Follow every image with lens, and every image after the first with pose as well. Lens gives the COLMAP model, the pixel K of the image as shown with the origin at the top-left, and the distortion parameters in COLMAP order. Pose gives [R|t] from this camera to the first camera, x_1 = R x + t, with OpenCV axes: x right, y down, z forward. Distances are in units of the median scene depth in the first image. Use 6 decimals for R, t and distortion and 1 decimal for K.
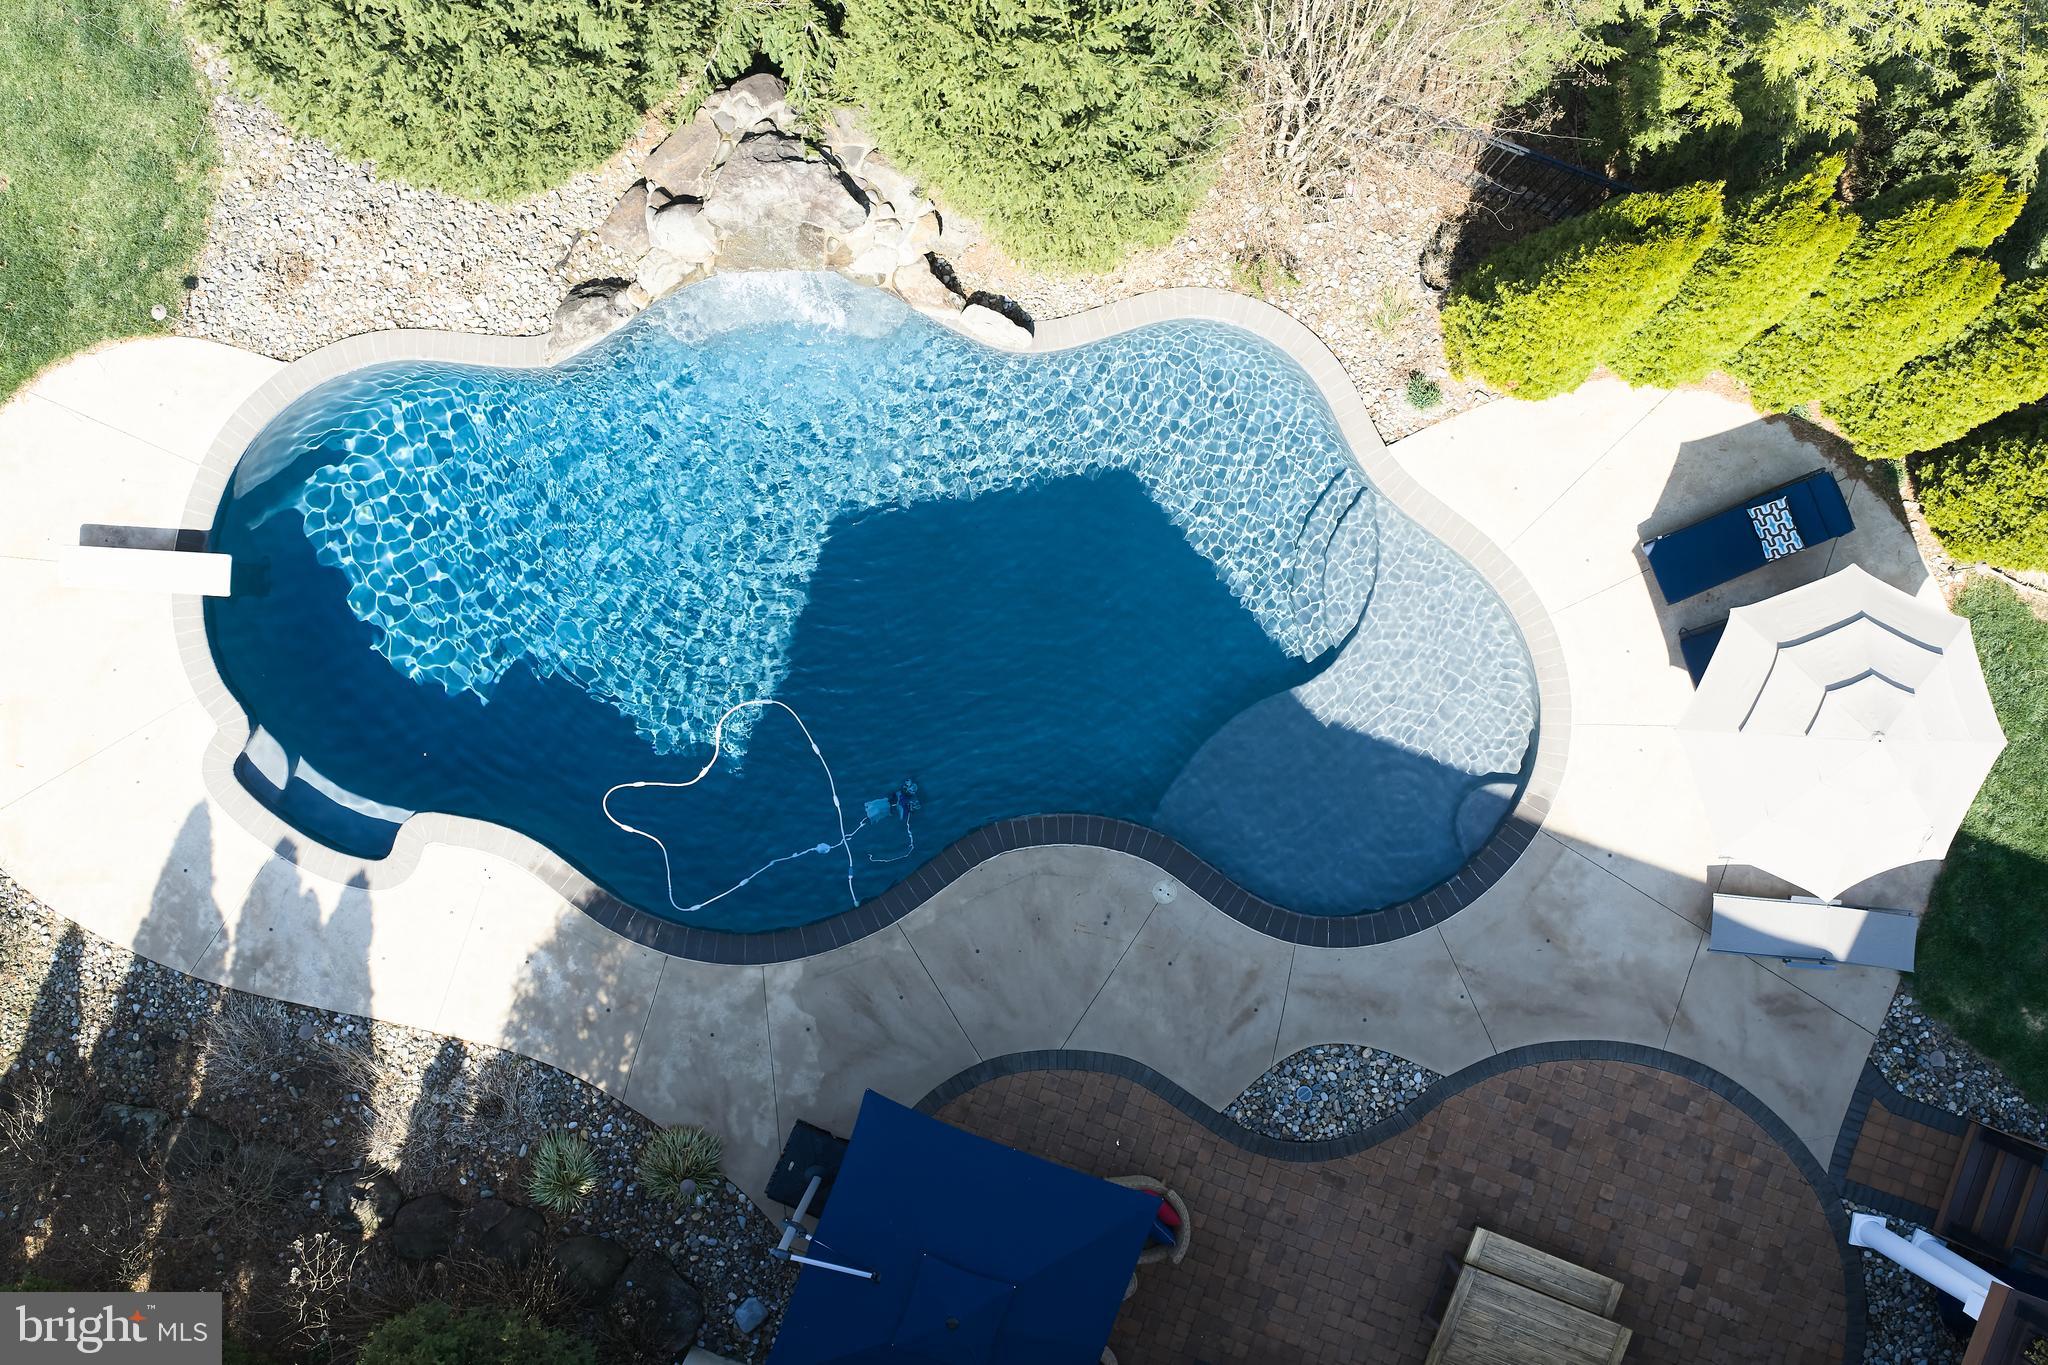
lens RADIAL K [[1692.5, 0, 1024.0], [0, 1692.5, 682.5], [0, 0, 1]] dist [0.003046, -0.002660]
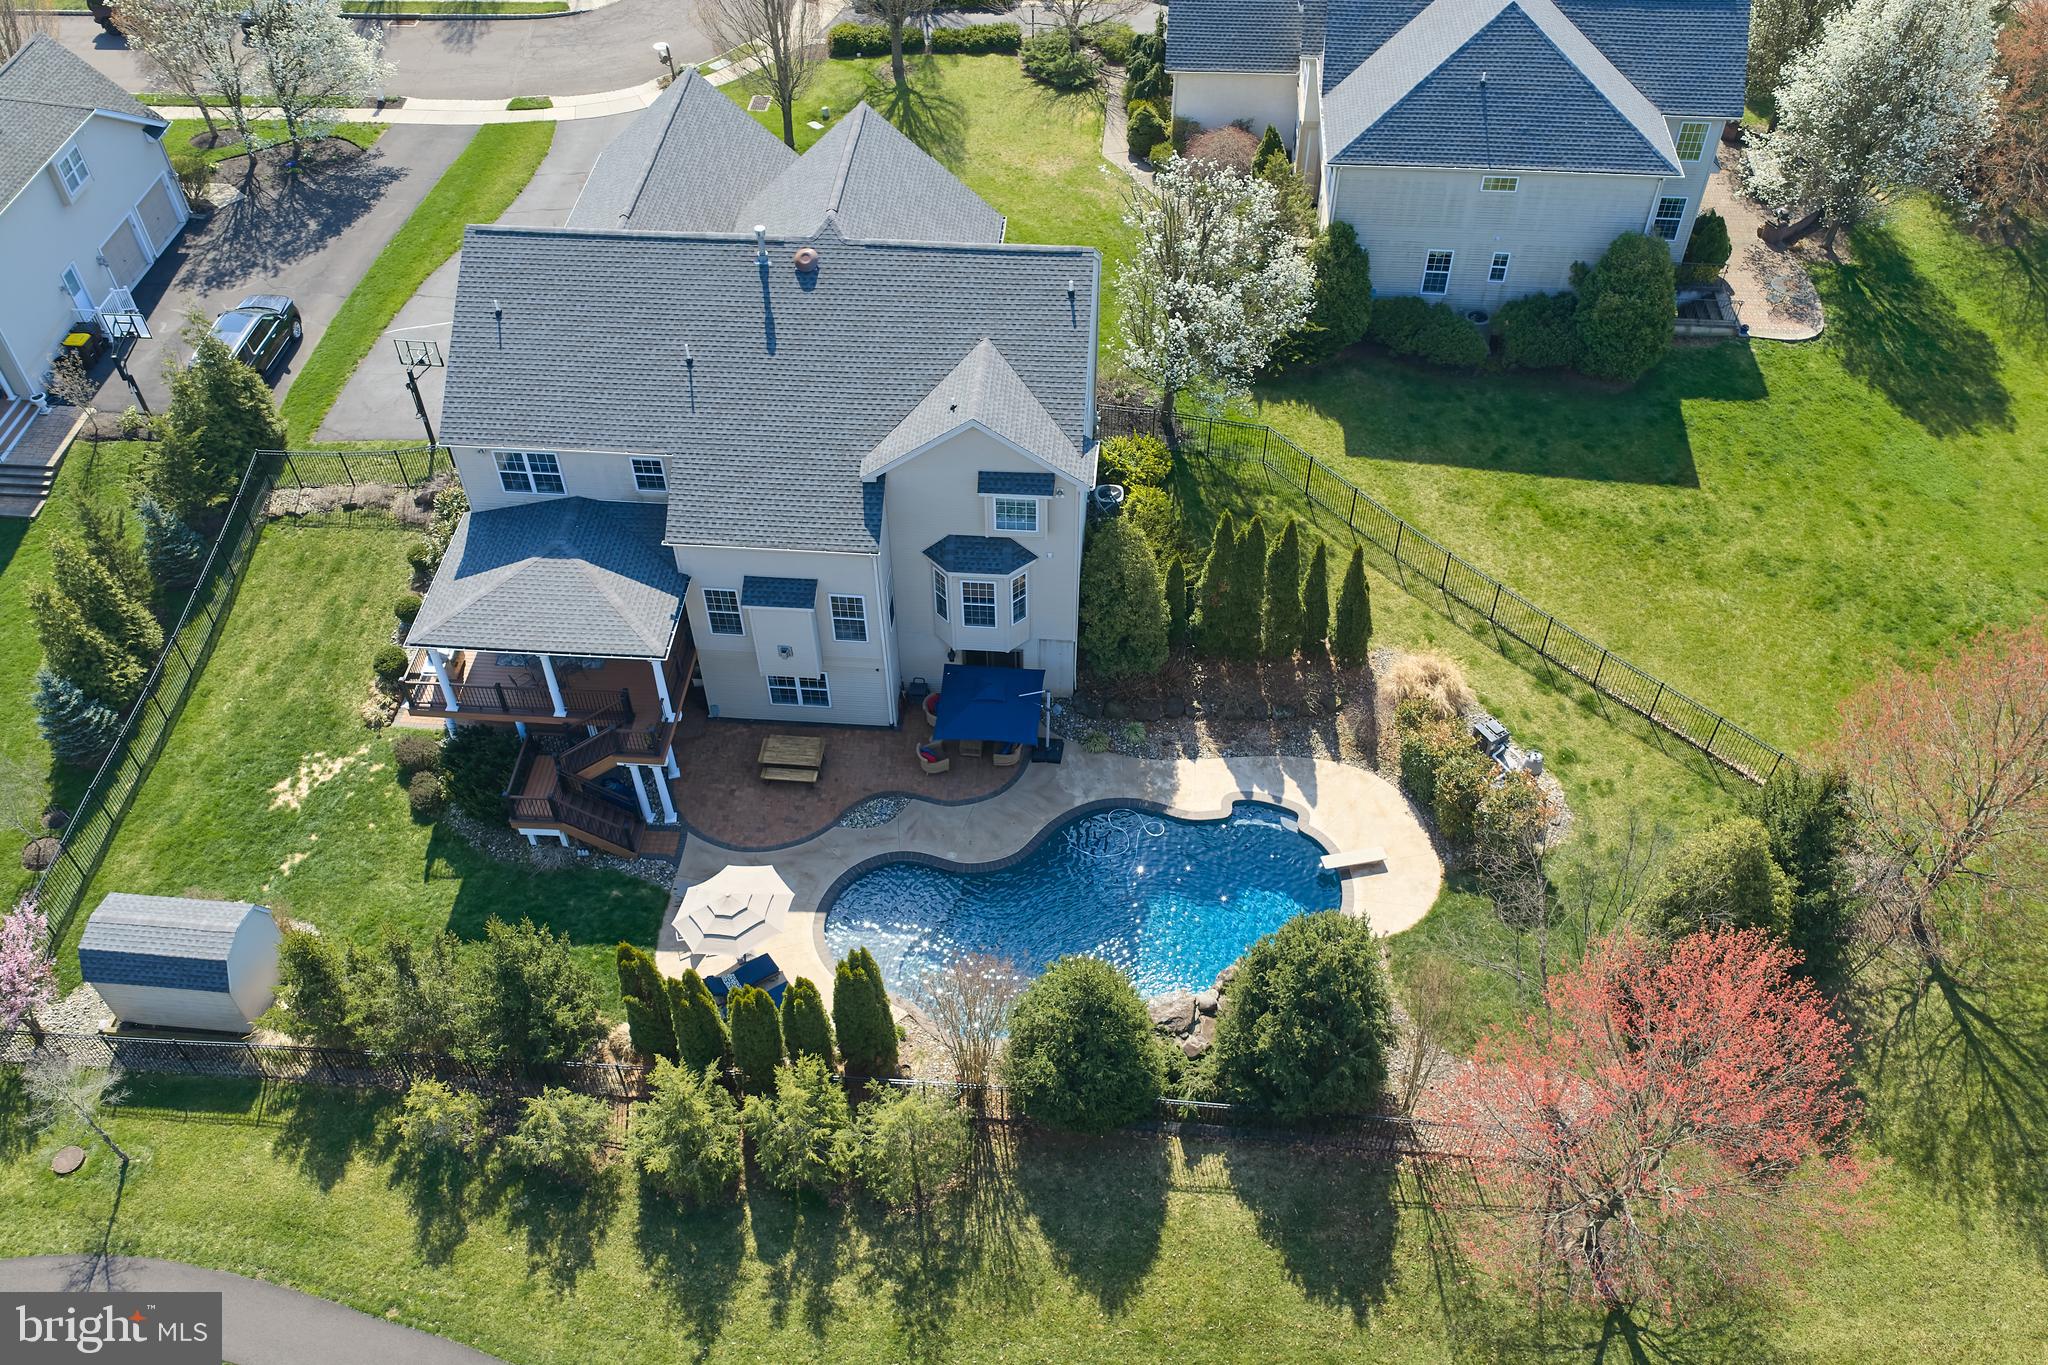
lens RADIAL K [[1687.8, 0, 1018.8], [0, 1687.8, 698.9], [0, 0, 1]] dist [0.010527, -0.009106]
pose [[-0.963500, 0.204365, -0.172923, 0.390008], [-0.267376, -0.702476, 0.659574, -1.477117], [0.013320, 0.681735, 0.731478, -1.101488]]
